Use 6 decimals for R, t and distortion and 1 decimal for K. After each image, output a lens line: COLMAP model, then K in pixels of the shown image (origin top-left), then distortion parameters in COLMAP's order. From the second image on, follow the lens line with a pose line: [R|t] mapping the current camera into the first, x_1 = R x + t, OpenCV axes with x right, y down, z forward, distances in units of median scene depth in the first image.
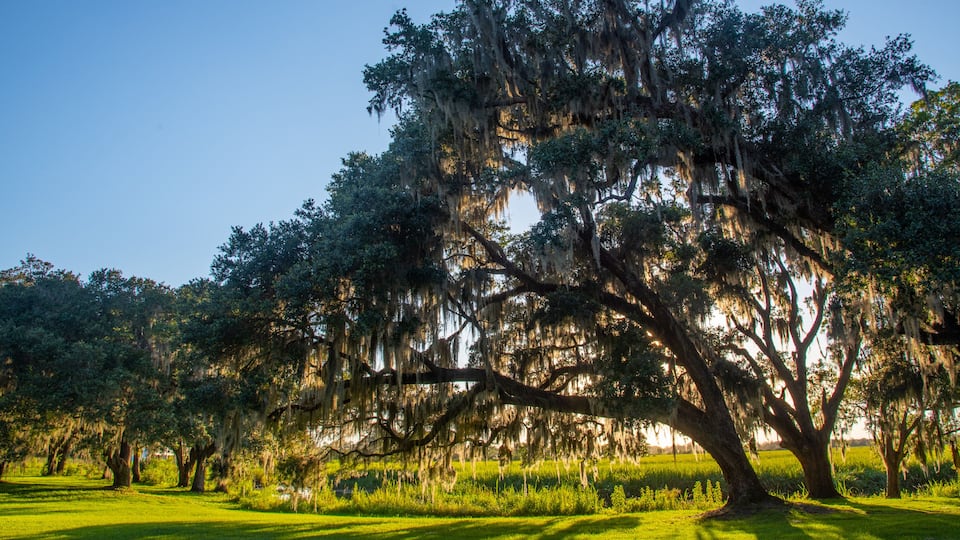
lens RADIAL K [[633.8, 0, 480.0], [0, 633.8, 270.0], [0, 0, 1]] dist [-0.108814, 0.056152]
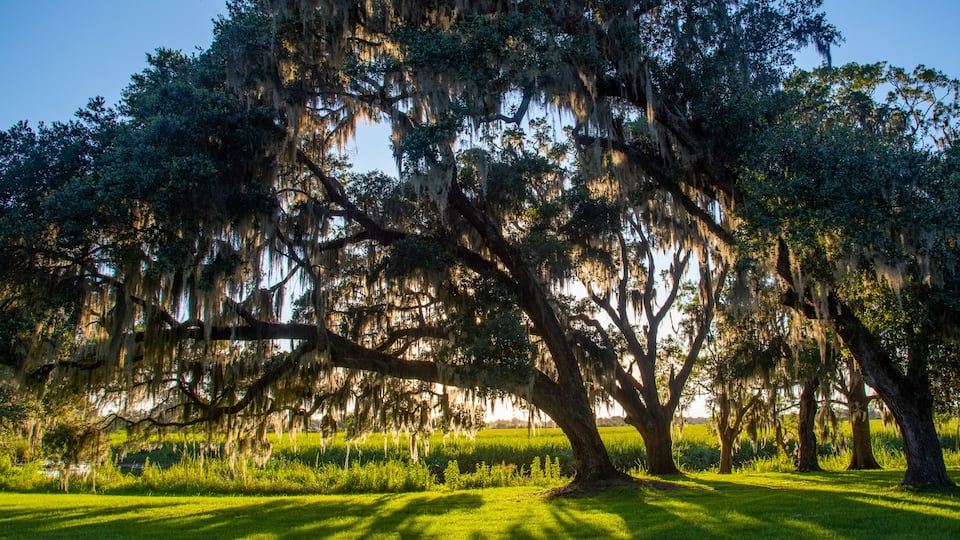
lens RADIAL K [[656.9, 0, 481.9], [0, 656.9, 303.4], [0, 0, 1]] dist [-0.111147, 0.069175]
pose [[0.959106, 0.055391, 0.277574, -0.020817], [-0.082331, 0.992857, 0.086351, 0.031966], [-0.270808, -0.105673, 0.956816, 0.101108]]
